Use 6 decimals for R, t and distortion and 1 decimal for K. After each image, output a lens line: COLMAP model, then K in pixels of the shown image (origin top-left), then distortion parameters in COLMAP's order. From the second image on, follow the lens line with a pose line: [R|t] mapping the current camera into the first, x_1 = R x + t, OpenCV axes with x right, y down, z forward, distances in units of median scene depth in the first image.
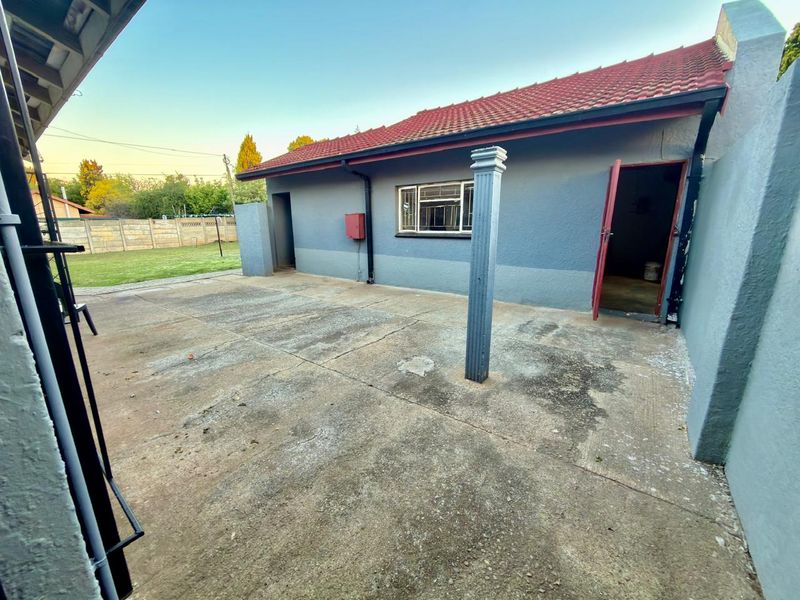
lens RADIAL K [[319.4, 0, 400.0], [0, 319.4, 300.0], [0, 0, 1]] dist [-0.000429, 0.000422]
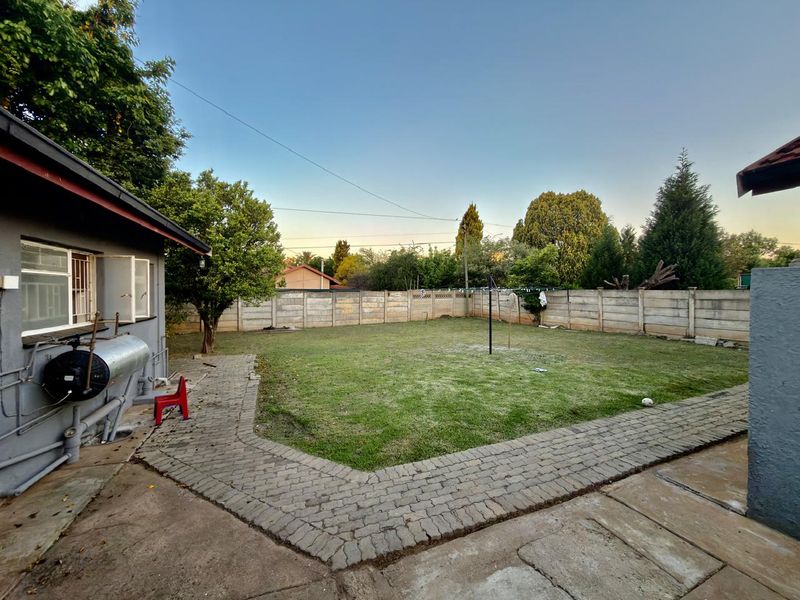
lens RADIAL K [[319.4, 0, 400.0], [0, 319.4, 300.0], [0, 0, 1]] dist [-0.000429, 0.000422]
pose [[0.853741, 0.025155, -0.520091, -0.237313], [-0.132385, 0.976497, -0.170083, -0.067732], [0.503588, 0.214059, 0.837005, 0.227405]]
